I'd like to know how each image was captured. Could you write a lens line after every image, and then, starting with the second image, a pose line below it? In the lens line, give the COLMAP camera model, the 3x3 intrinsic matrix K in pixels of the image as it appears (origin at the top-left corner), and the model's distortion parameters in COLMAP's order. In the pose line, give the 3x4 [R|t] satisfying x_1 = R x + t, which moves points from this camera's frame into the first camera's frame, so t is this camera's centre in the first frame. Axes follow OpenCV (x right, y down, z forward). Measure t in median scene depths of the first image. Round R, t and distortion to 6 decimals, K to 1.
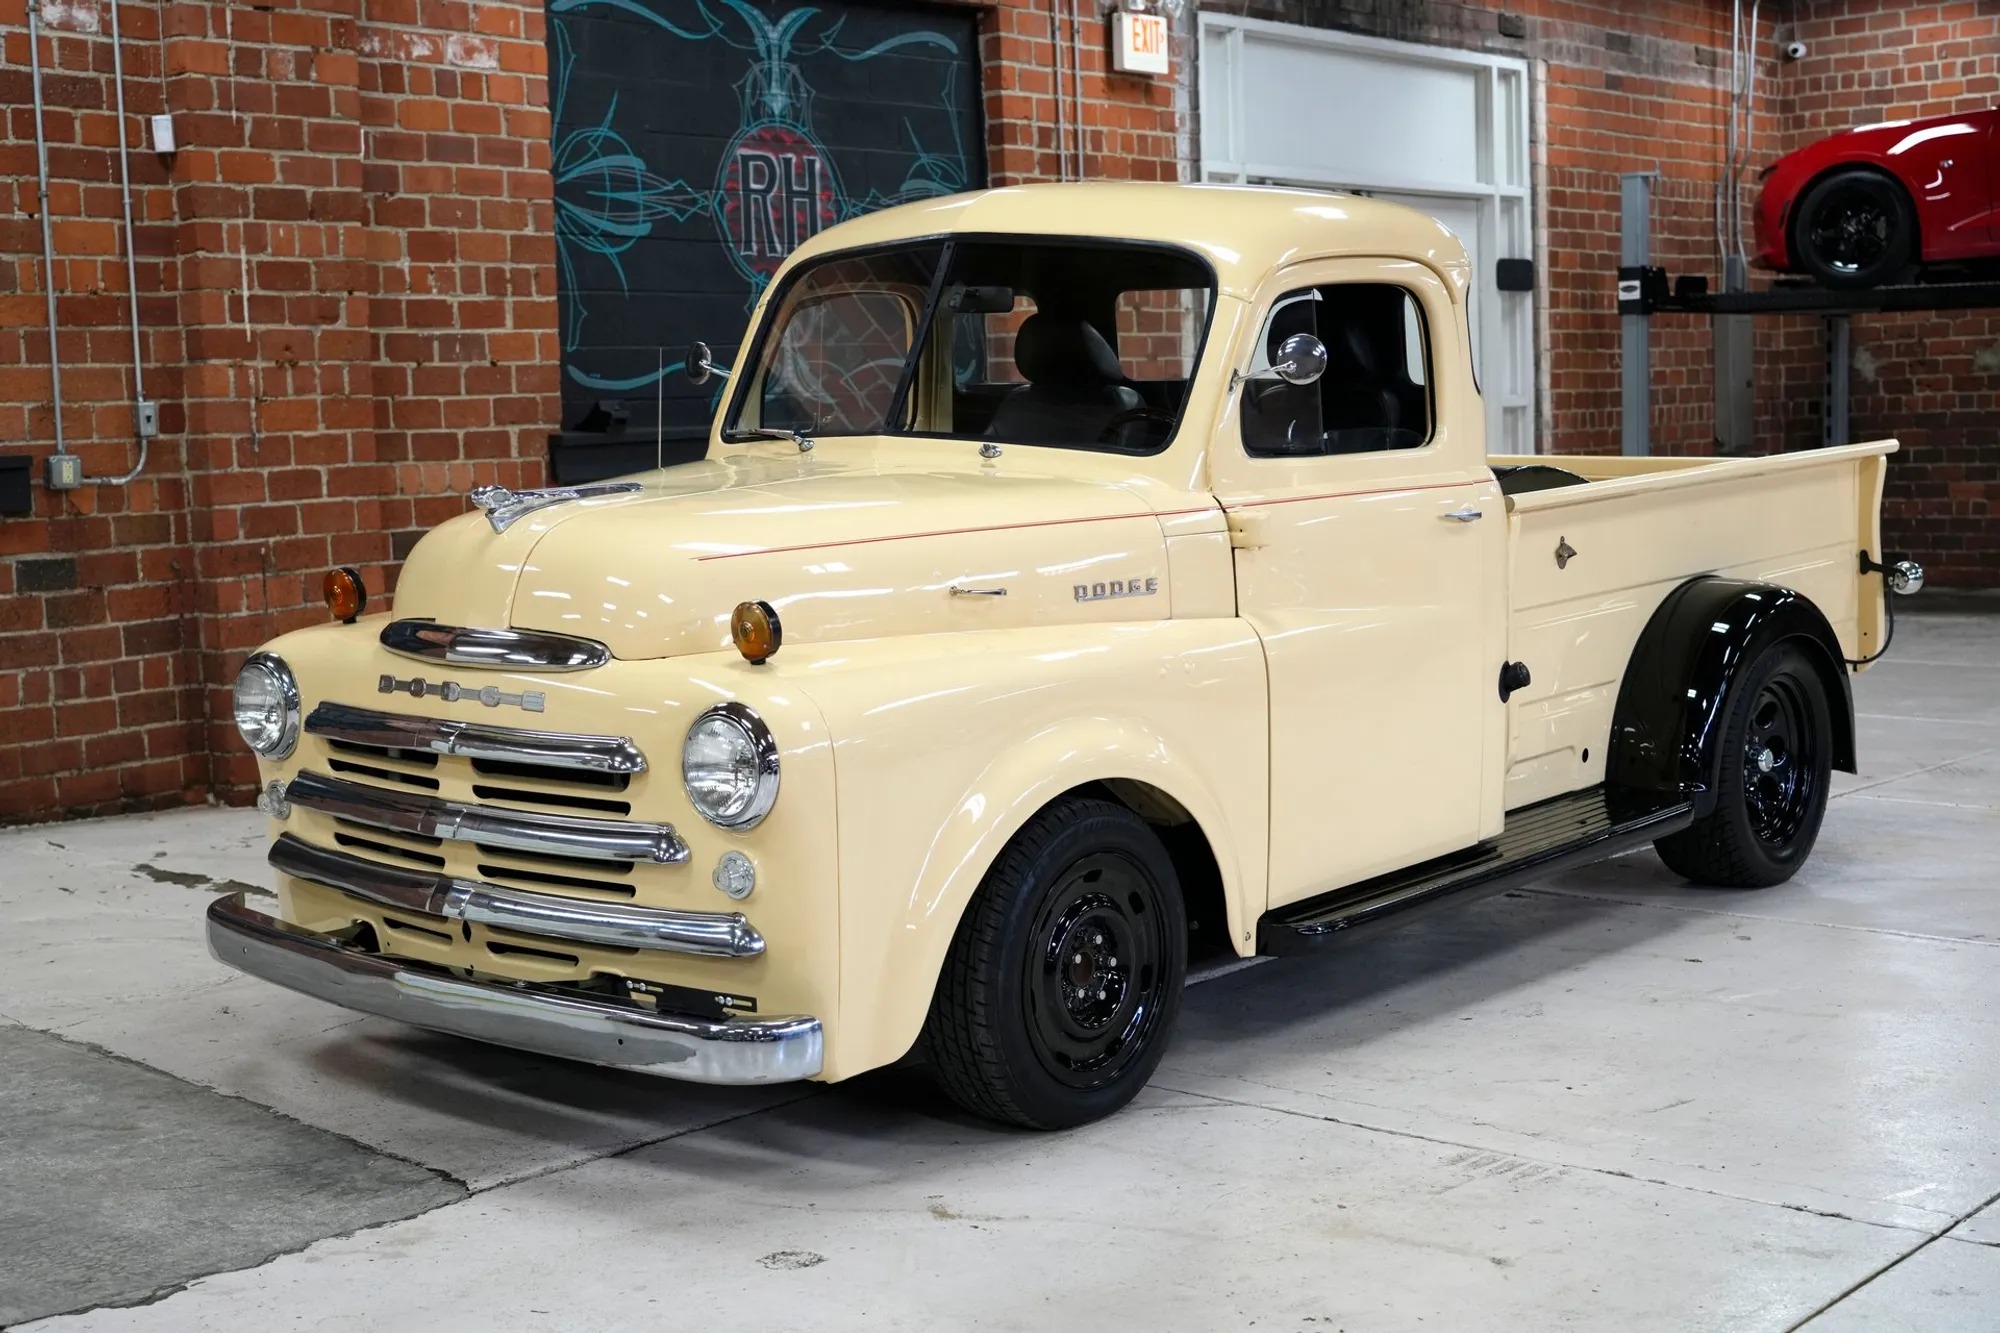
lens RADIAL K [[2716.1, 0, 932.5], [0, 2716.1, 664.8], [0, 0, 1]] dist [0.015652, 0.000000]
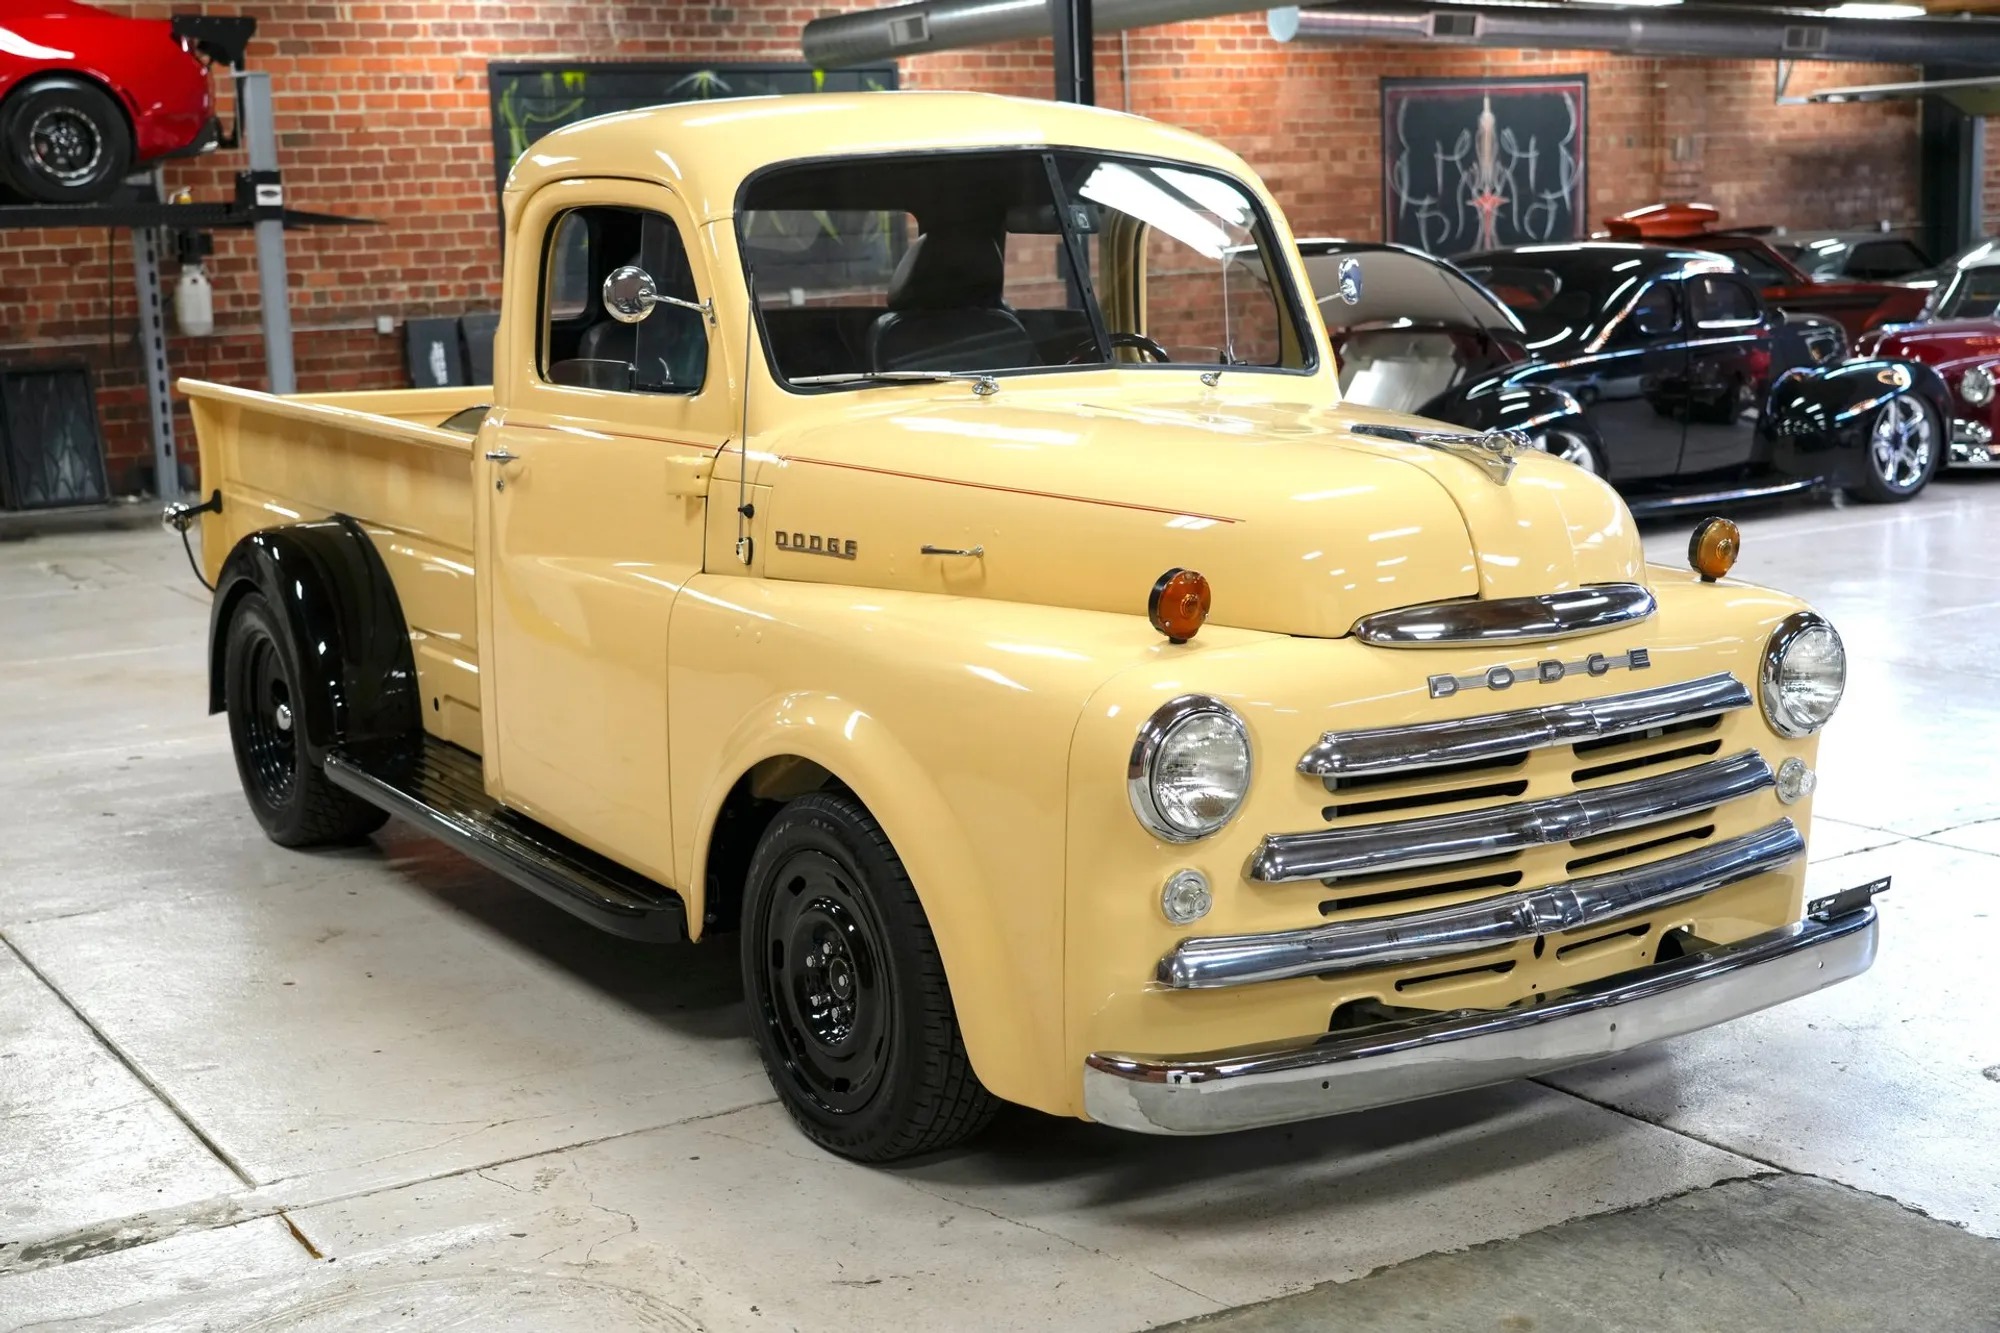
lens RADIAL K [[2514.0, 0, 998.6], [0, 2514.0, 674.7], [0, 0, 1]] dist [0.019816, 0.000000]
pose [[0.260165, -0.152016, 0.953523, -0.322799], [0.118840, 0.985062, 0.124619, -0.035885], [-0.958223, 0.080896, 0.274344, 0.313135]]
